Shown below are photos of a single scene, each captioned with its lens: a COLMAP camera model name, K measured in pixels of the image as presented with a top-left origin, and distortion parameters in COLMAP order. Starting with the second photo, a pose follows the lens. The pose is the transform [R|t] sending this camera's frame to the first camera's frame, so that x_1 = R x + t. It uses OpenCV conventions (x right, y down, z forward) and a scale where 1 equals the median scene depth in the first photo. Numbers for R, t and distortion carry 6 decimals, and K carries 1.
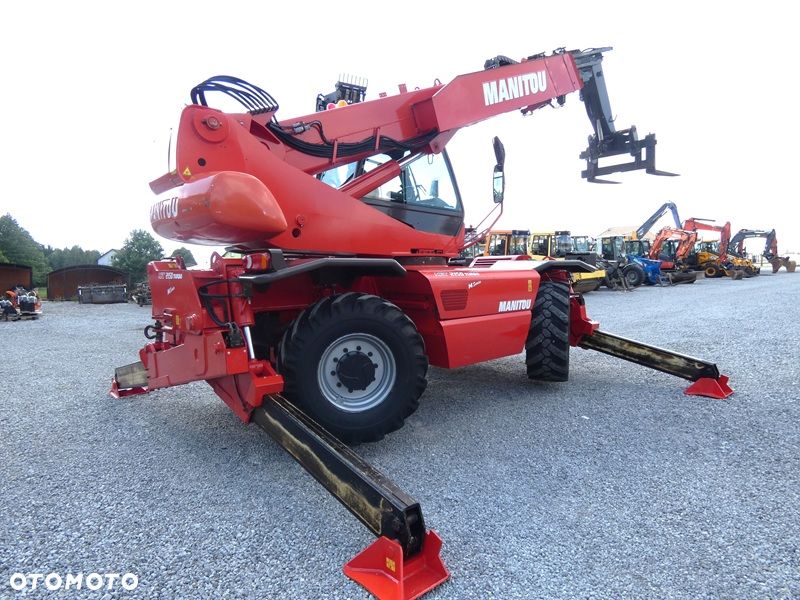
lens RADIAL K [[481.9, 0, 399.8], [0, 481.9, 298.5], [0, 0, 1]] dist [-0.003151, -0.001814]
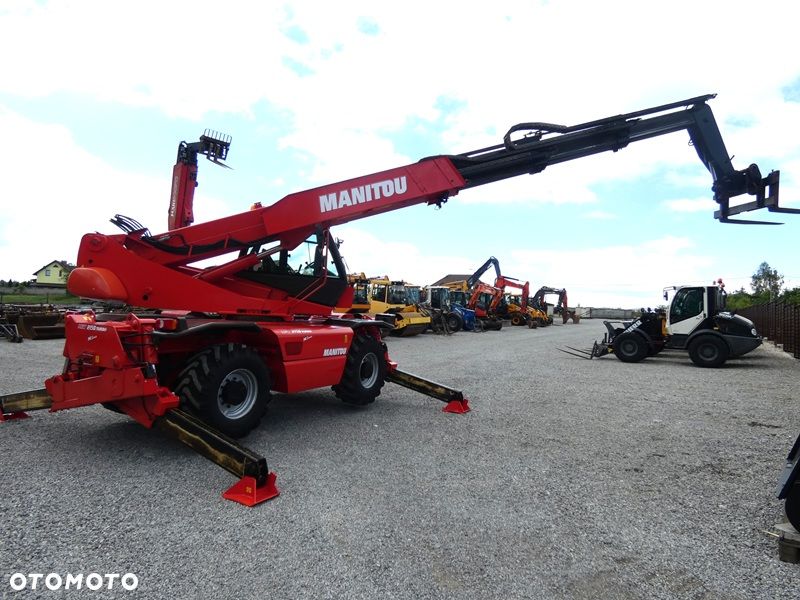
lens RADIAL K [[481.9, 0, 399.8], [0, 481.9, 298.5], [0, 0, 1]] dist [-0.003151, -0.001814]
pose [[0.952031, 0.058593, 0.300340, -0.009525], [-0.037087, 0.996355, -0.076818, -0.013245], [-0.303746, 0.061995, 0.950734, -0.152804]]
